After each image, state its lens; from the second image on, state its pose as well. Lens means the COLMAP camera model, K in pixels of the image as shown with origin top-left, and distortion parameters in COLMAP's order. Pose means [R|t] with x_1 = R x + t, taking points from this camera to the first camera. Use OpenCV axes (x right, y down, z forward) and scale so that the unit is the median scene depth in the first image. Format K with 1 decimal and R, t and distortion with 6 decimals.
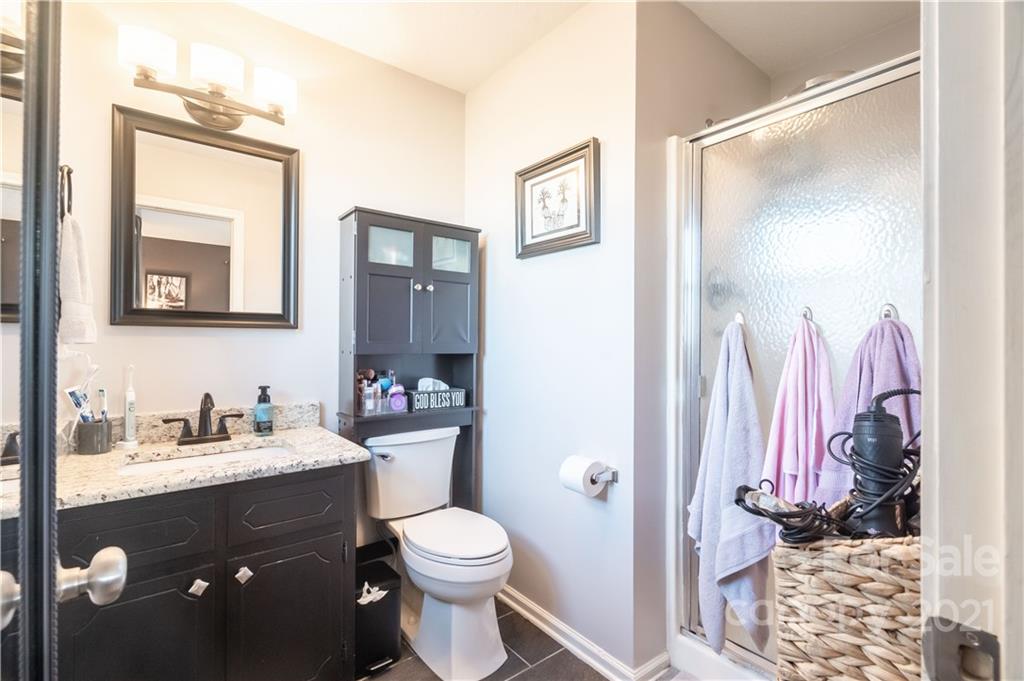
lens RADIAL K [[462.0, 0, 513.6], [0, 462.0, 338.7], [0, 0, 1]] dist [0.002639, 0.000436]
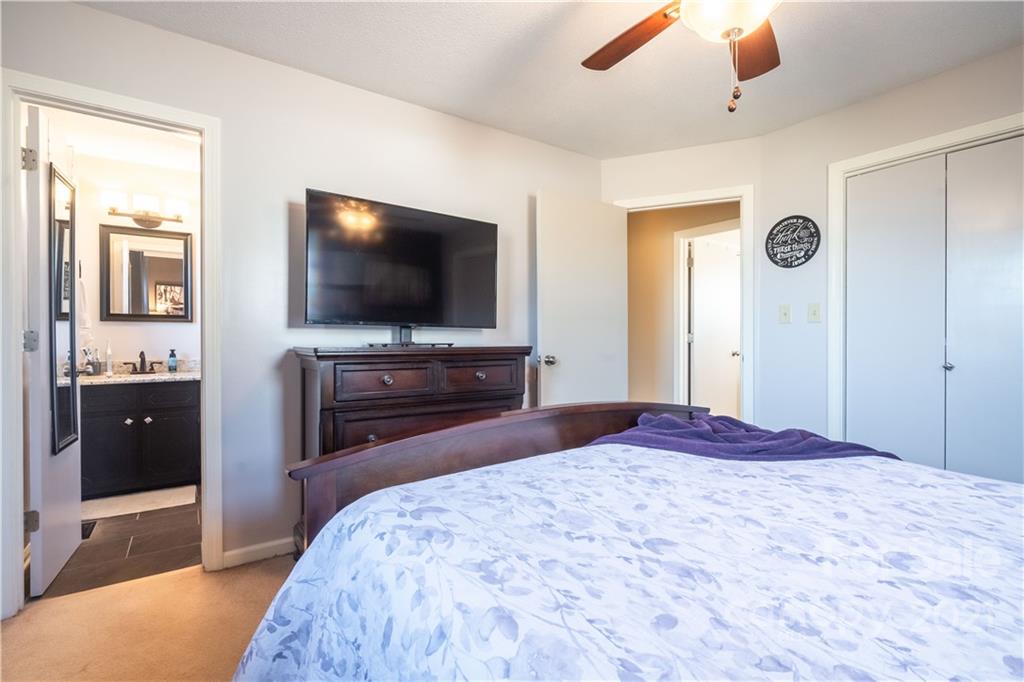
lens RADIAL K [[462.4, 0, 512.0], [0, 462.4, 341.0], [0, 0, 1]] dist [-0.000555, 0.000478]
pose [[0.998187, -0.007168, -0.059764, 1.130862], [0.008168, 0.999830, 0.016501, 0.041506], [0.059636, -0.016959, 0.998076, -1.010445]]
